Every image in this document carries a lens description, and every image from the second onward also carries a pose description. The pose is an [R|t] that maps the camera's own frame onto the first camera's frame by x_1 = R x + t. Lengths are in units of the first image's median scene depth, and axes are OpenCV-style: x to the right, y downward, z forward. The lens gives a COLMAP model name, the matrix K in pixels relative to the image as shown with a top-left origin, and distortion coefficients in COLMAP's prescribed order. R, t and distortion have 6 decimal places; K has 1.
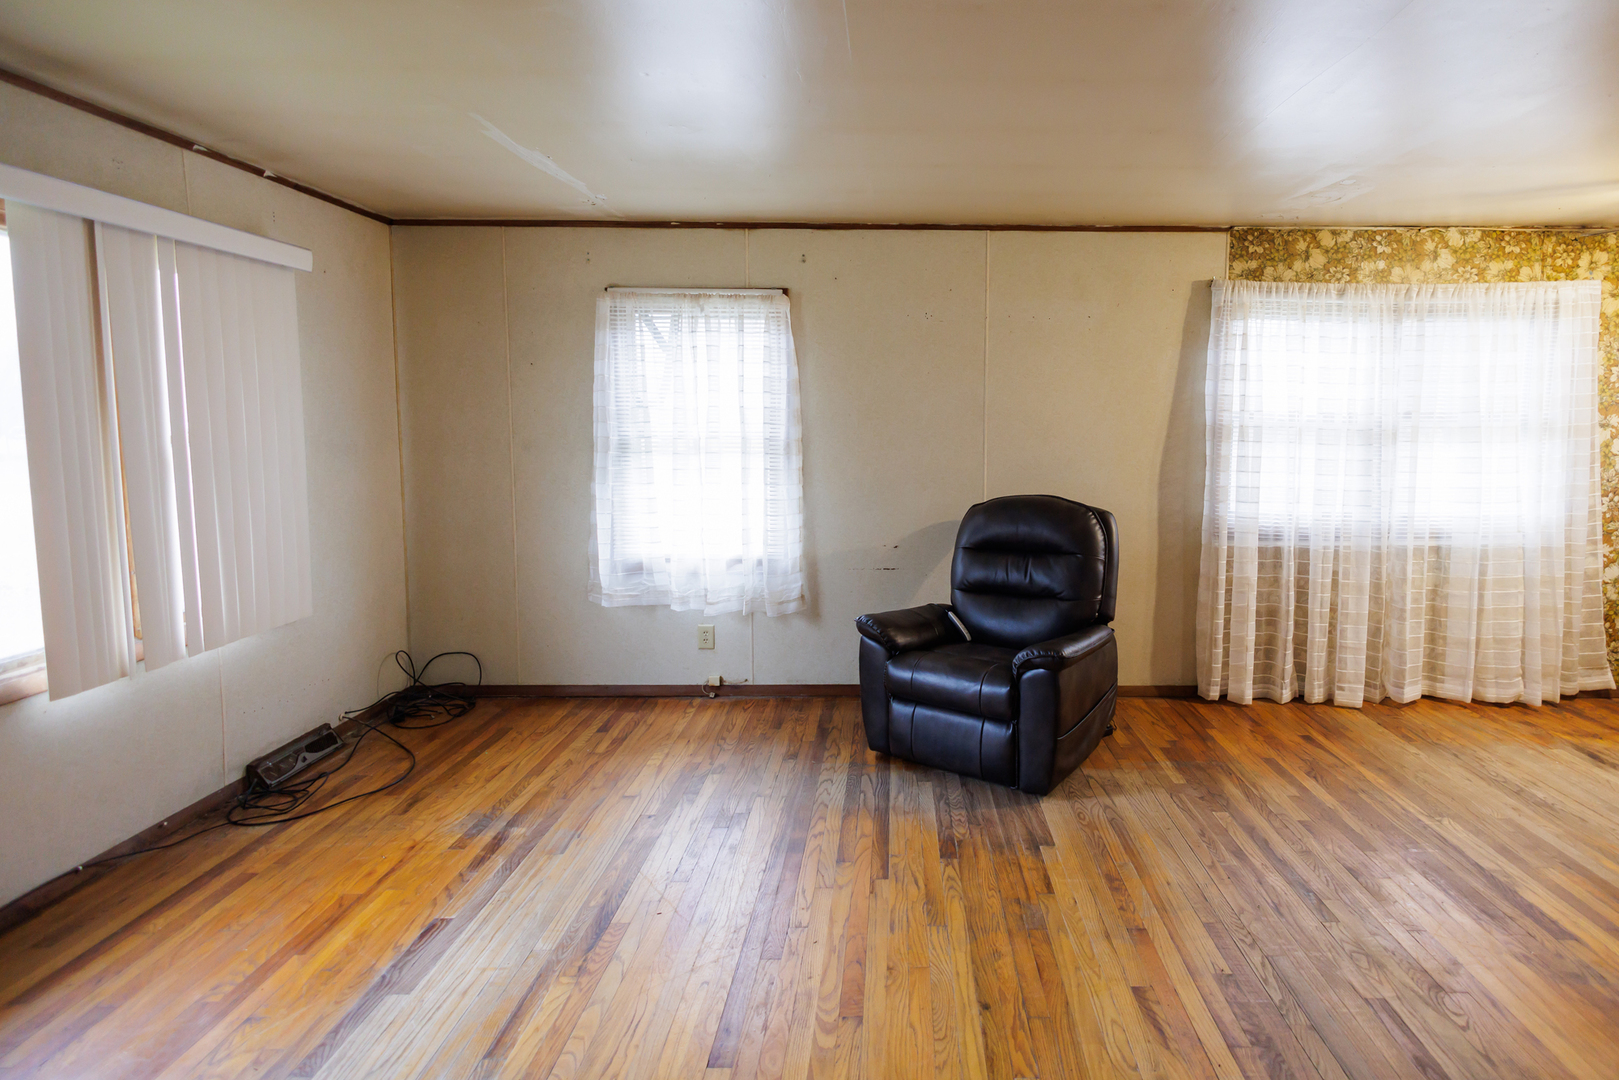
lens RADIAL K [[828.2, 0, 897.5], [0, 828.2, 492.7], [0, 0, 1]] dist [0.002338, -0.000338]
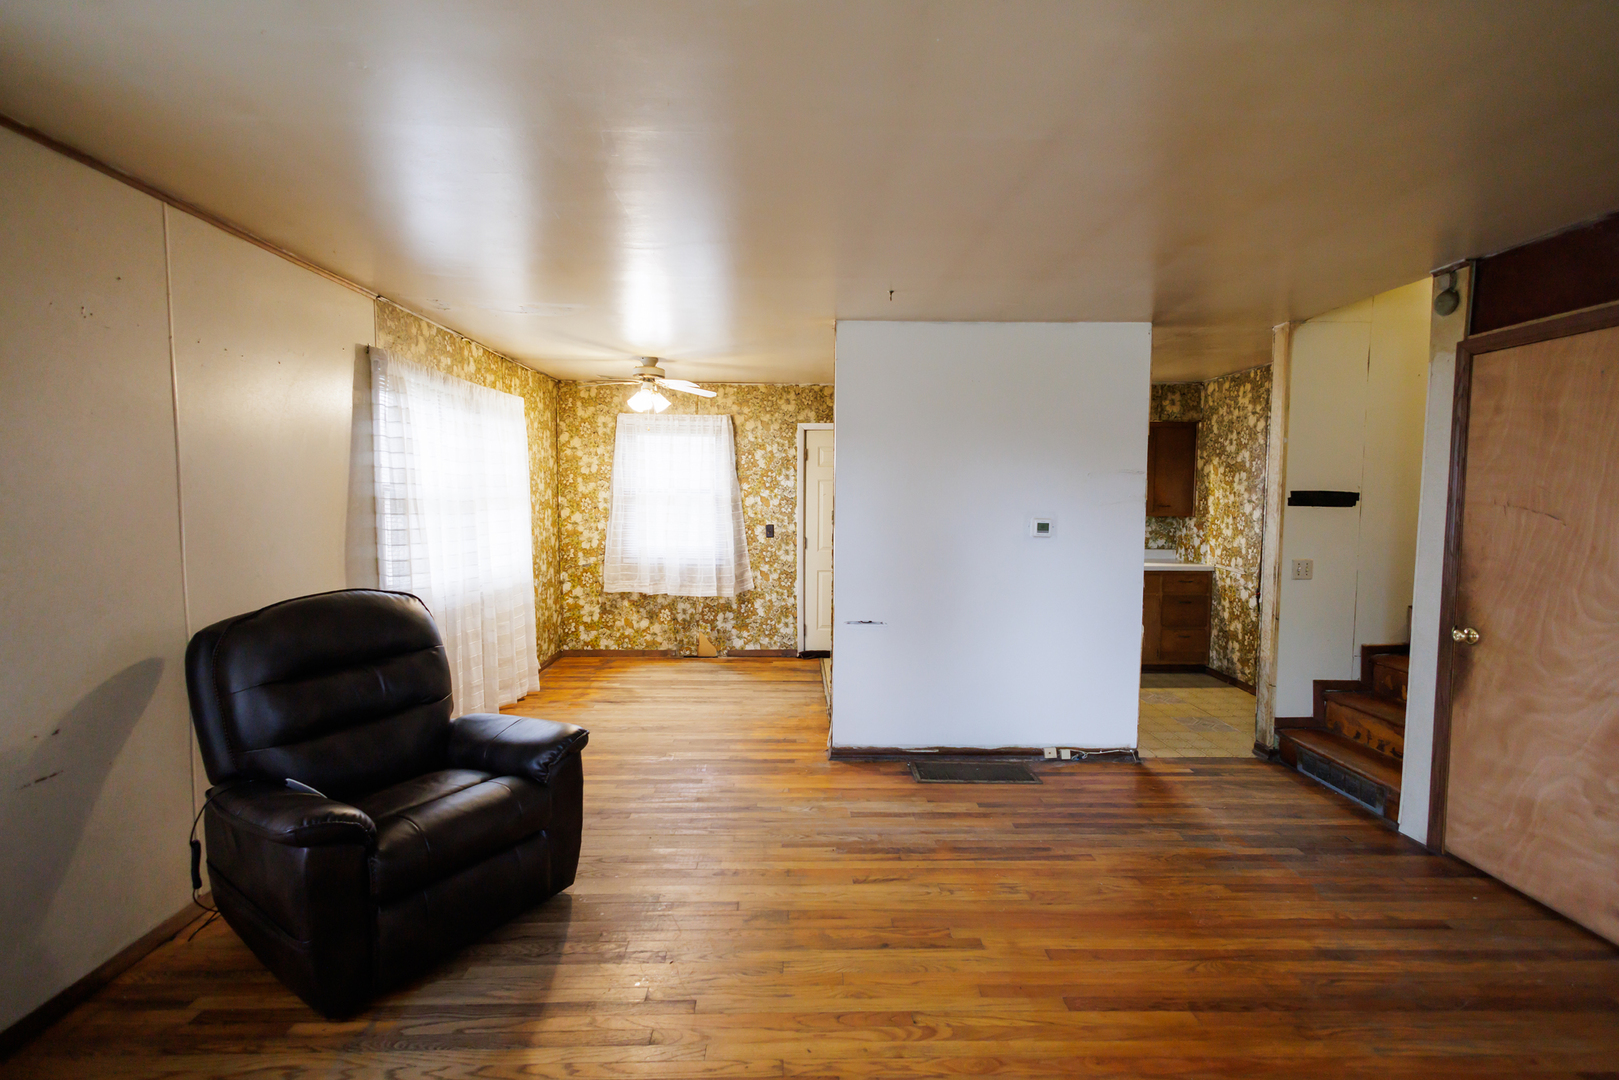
lens RADIAL K [[738.2, 0, 807.7], [0, 738.2, 538.1], [0, 0, 1]] dist [0.005274, -0.001563]
pose [[-0.014735, -0.066819, 0.997656, -0.493861], [0.081188, 0.994390, 0.067799, -0.054148], [-0.996590, 0.081997, -0.009228, 0.524205]]
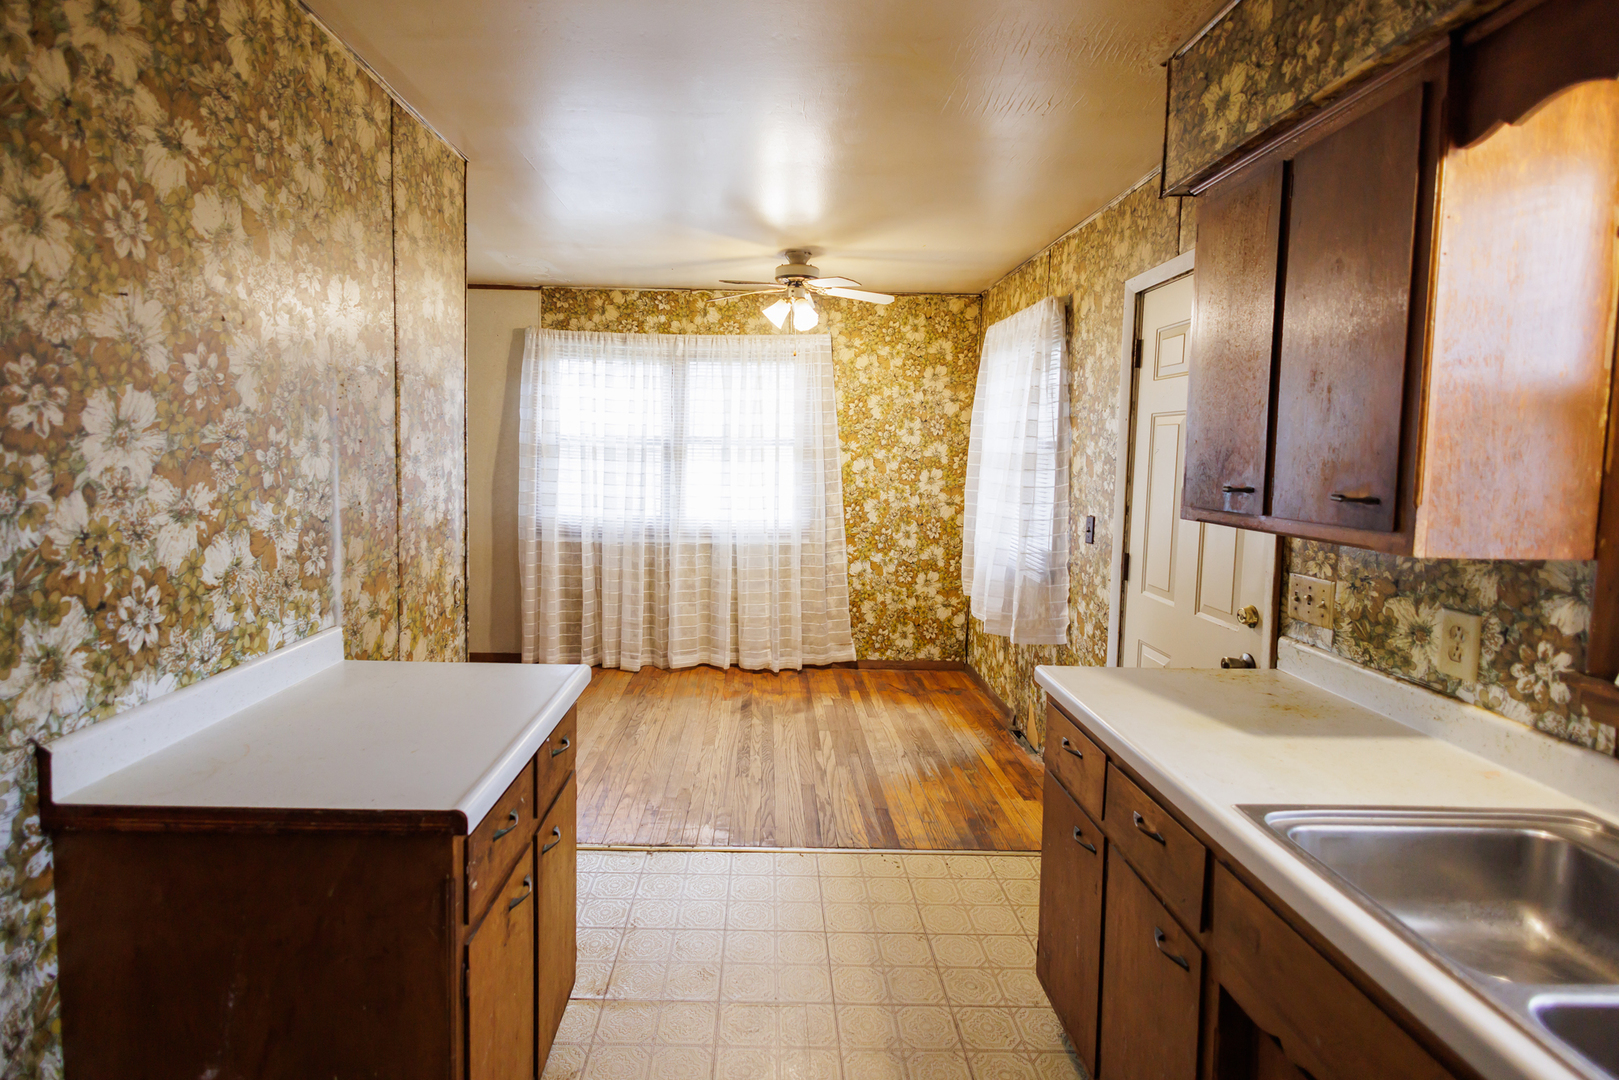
lens RADIAL K [[828.2, 0, 787.1], [0, 828.2, 502.9], [0, 0, 1]] dist [0.002338, -0.000338]
pose [[0.999805, 0.017019, 0.009987, 0.767793], [-0.016925, 0.999812, -0.009433, 0.012774], [-0.010145, 0.009262, 0.999906, -0.256508]]
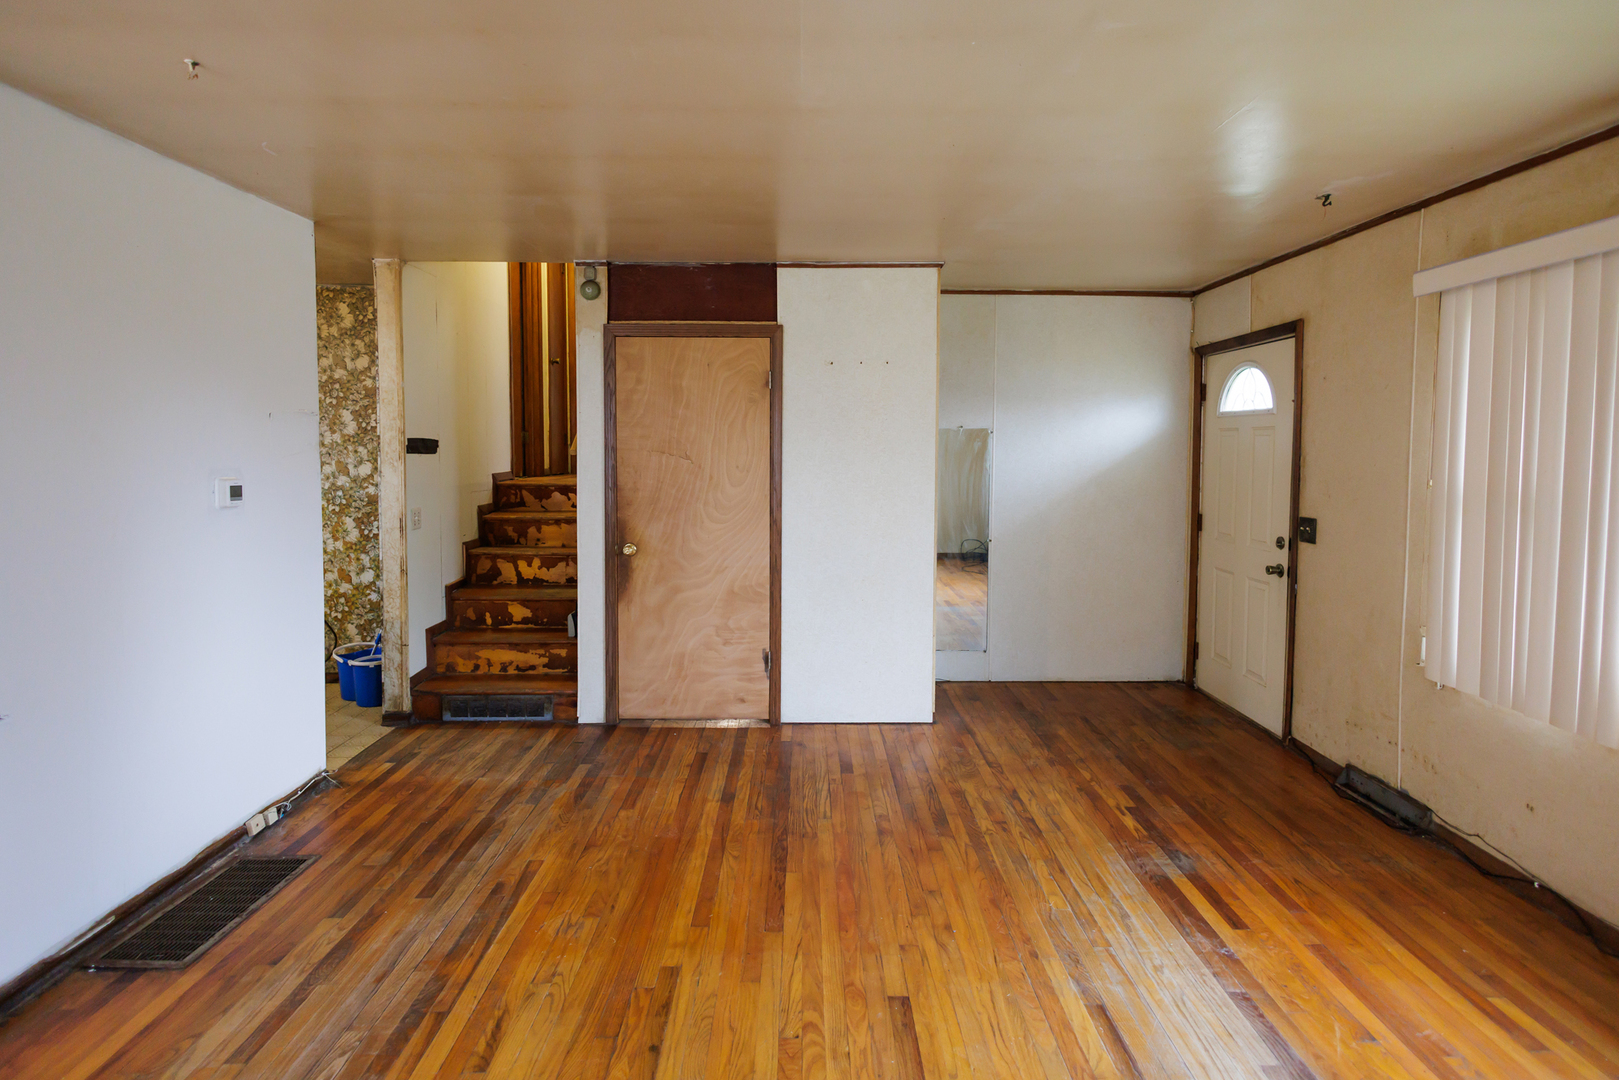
lens RADIAL K [[828.2, 0, 812.2], [0, 828.2, 480.1], [0, 0, 1]] dist [0.002338, -0.000338]
pose [[-0.999867, -0.011437, -0.011597, -0.030201], [-0.012840, 0.991548, 0.129106, -0.086454], [0.010022, 0.129238, -0.991563, 0.916698]]
